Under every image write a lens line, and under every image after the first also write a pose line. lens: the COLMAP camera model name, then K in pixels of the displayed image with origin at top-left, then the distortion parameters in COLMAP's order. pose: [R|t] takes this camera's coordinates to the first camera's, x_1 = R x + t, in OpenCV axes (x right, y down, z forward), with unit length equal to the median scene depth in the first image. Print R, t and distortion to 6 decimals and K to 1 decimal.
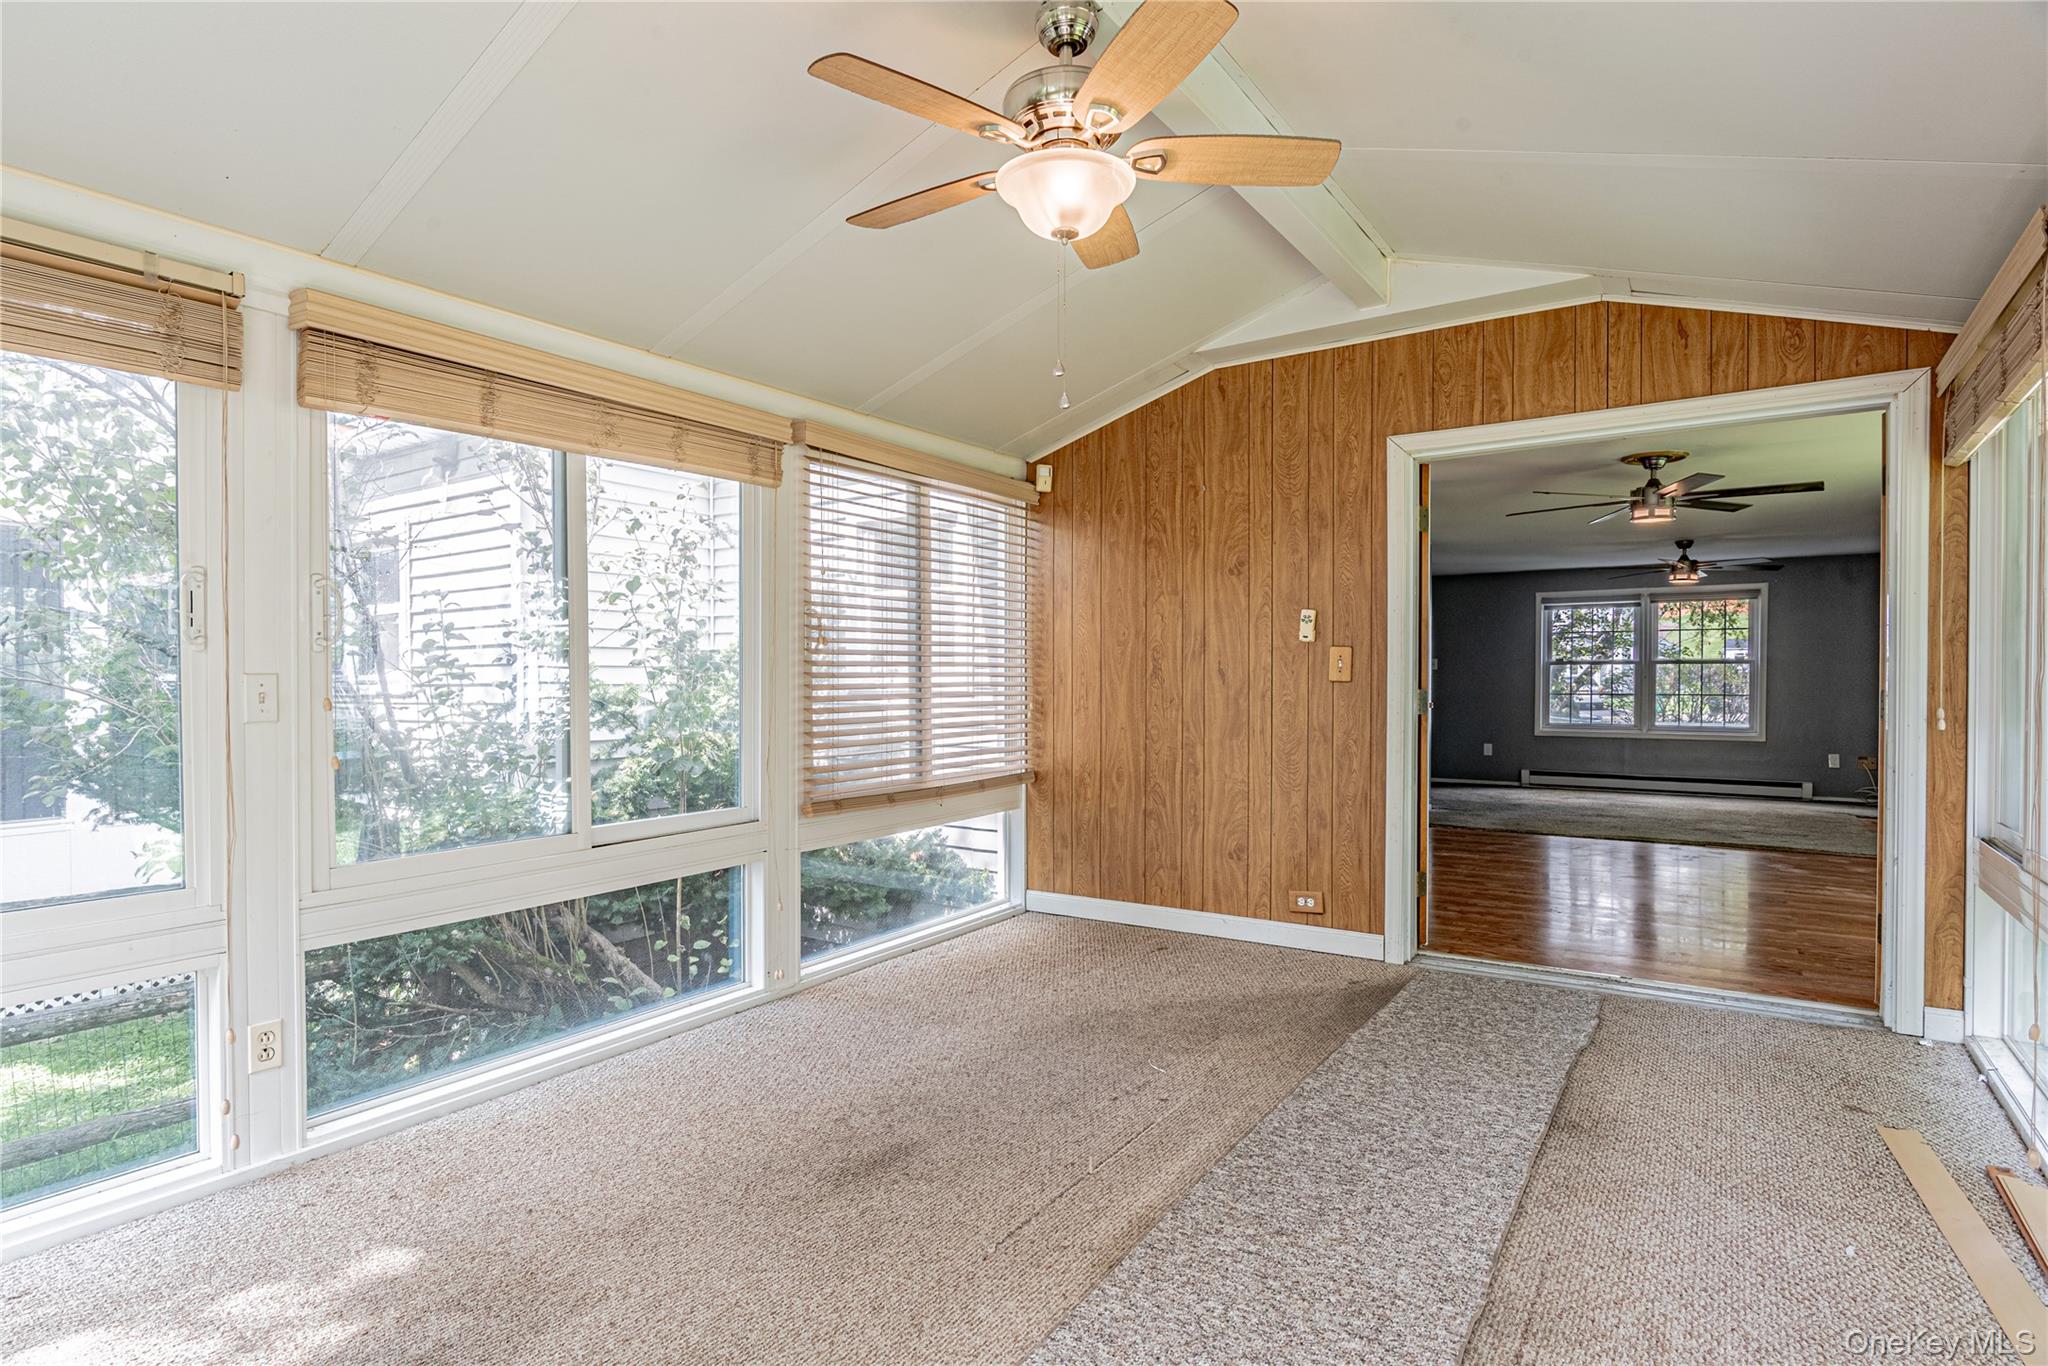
lens RADIAL K [[1055.5, 0, 1022.3], [0, 1055.5, 690.0], [0, 0, 1]] dist [-0.006122, -0.002074]
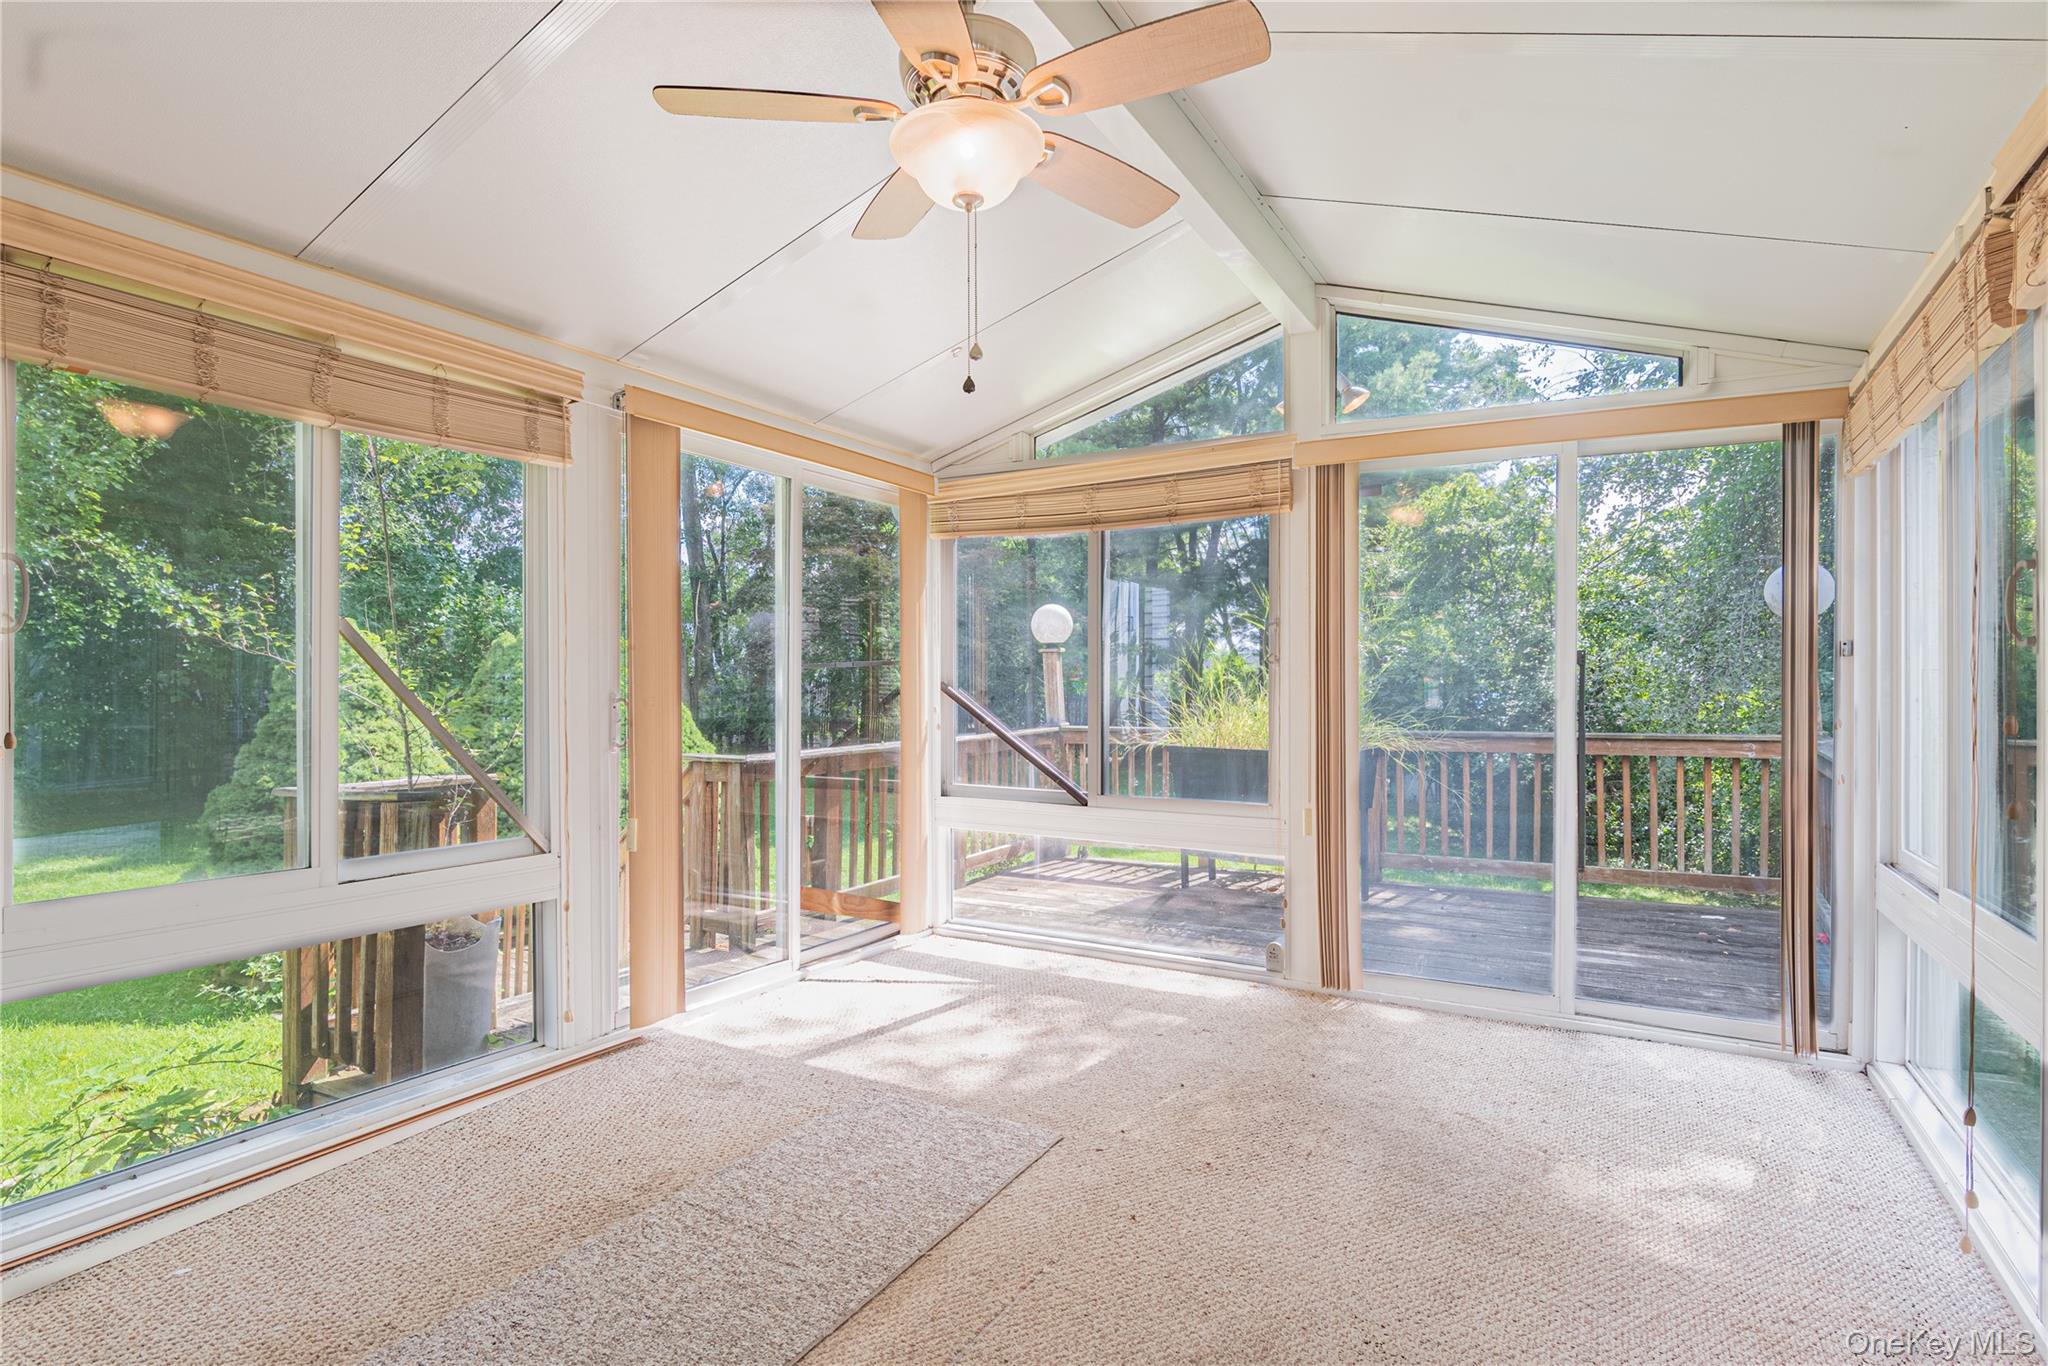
lens RADIAL K [[1055.5, 0, 1022.7], [0, 1055.5, 682.5], [0, 0, 1]] dist [-0.006122, -0.002074]
pose [[-0.997255, -0.000669, -0.074044, 0.031435], [-0.001182, 0.999976, 0.006887, -0.015852], [0.074038, 0.006956, -0.997231, 0.976036]]
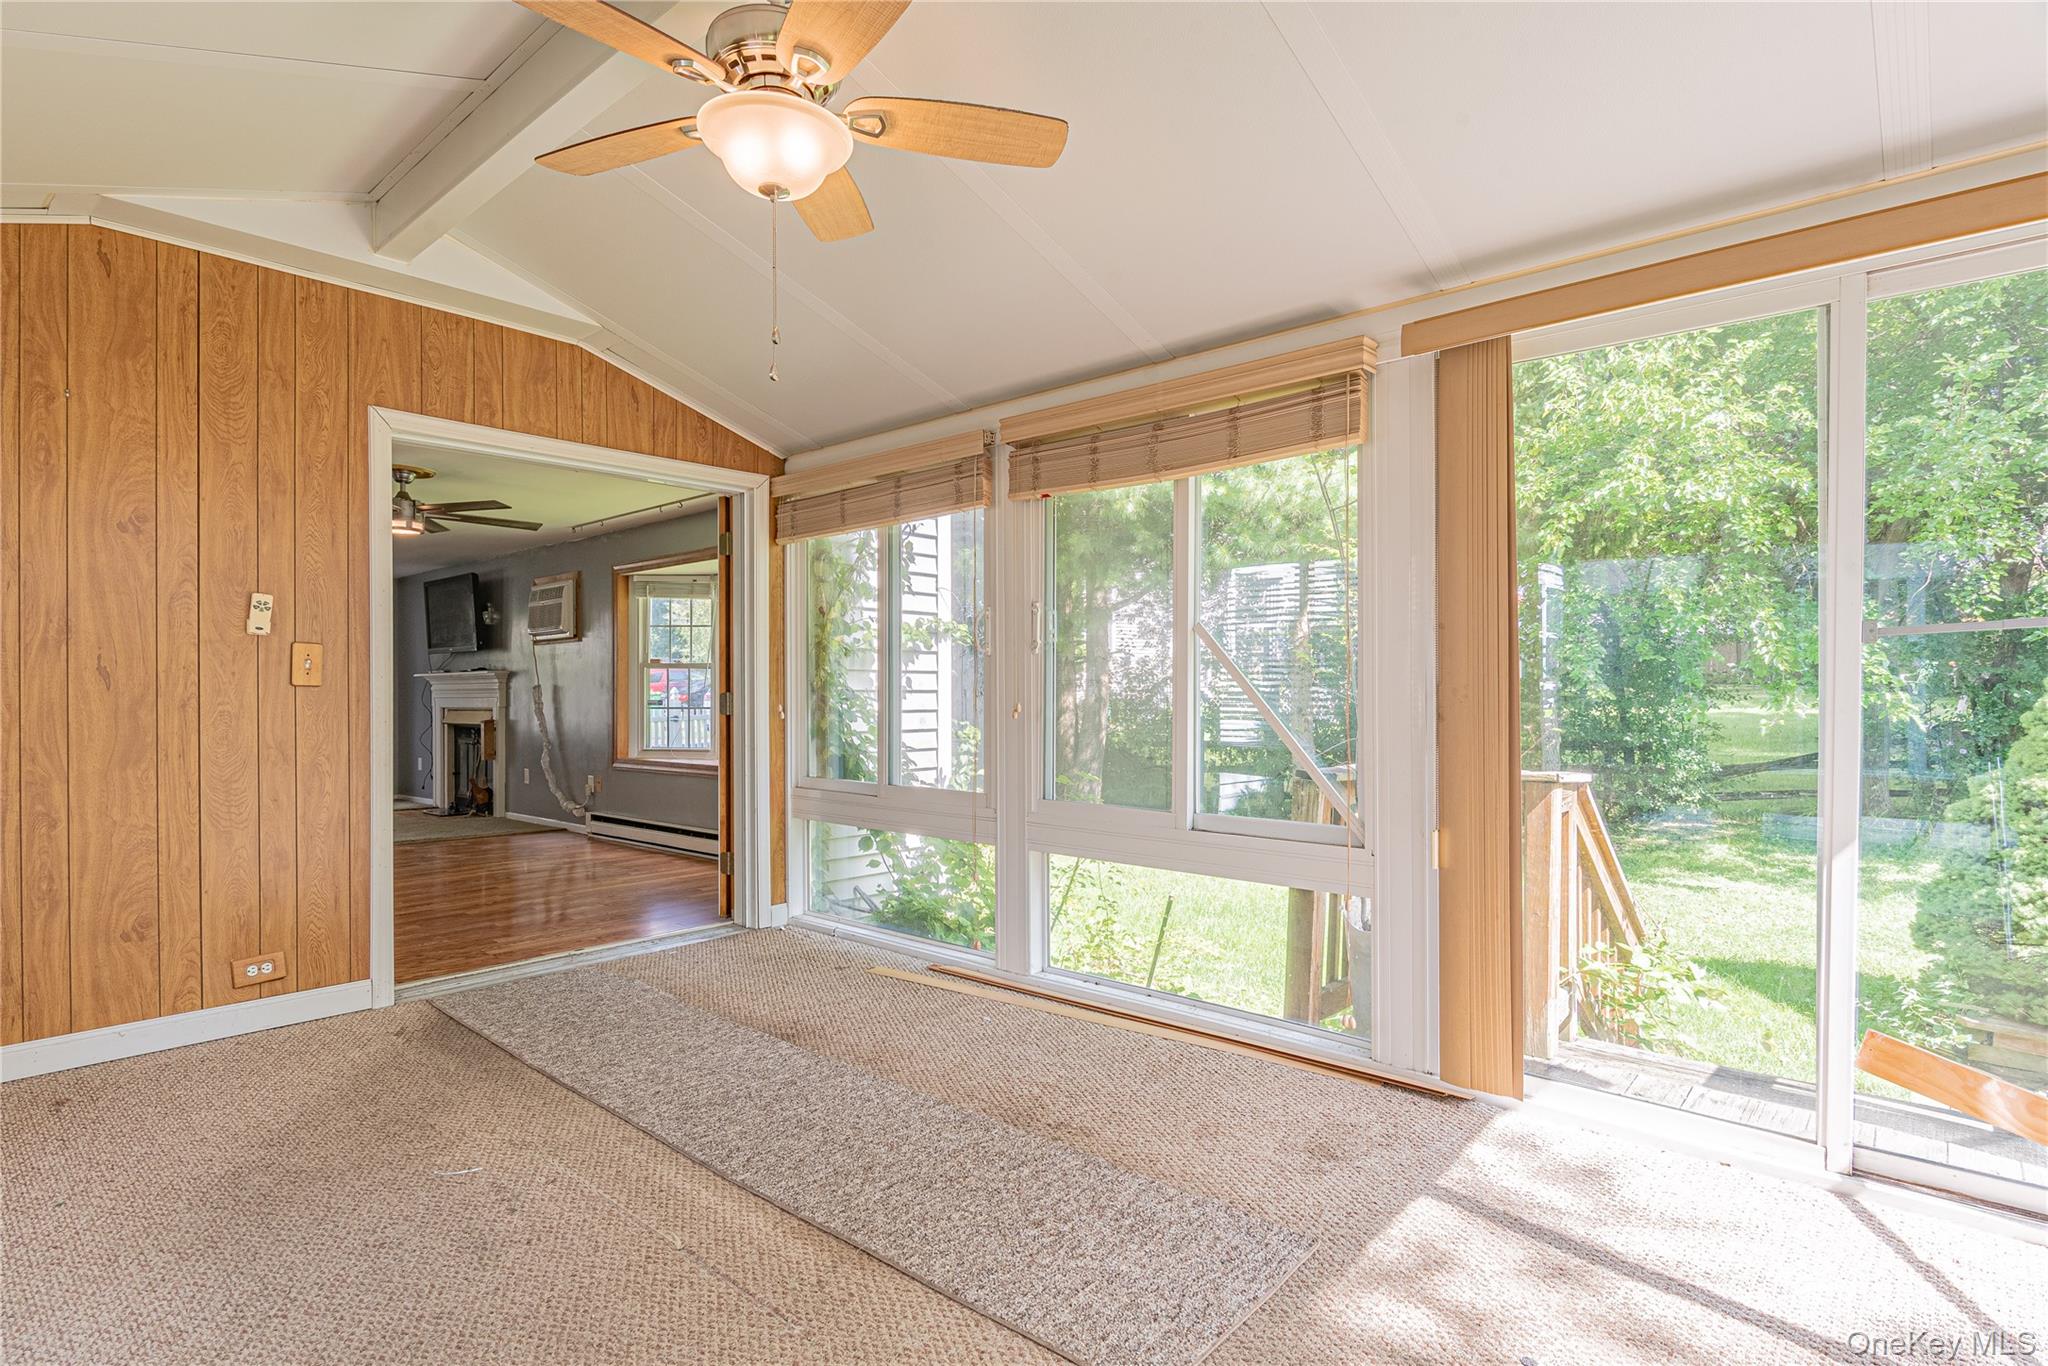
lens RADIAL K [[1055.5, 0, 1018.0], [0, 1055.5, 687.4], [0, 0, 1]] dist [-0.006122, -0.002074]
pose [[0.128653, 0.002756, 0.991686, -0.429175], [0.010795, 0.999933, -0.004180, 0.002350], [-0.991631, 0.011243, 0.128614, 0.343832]]
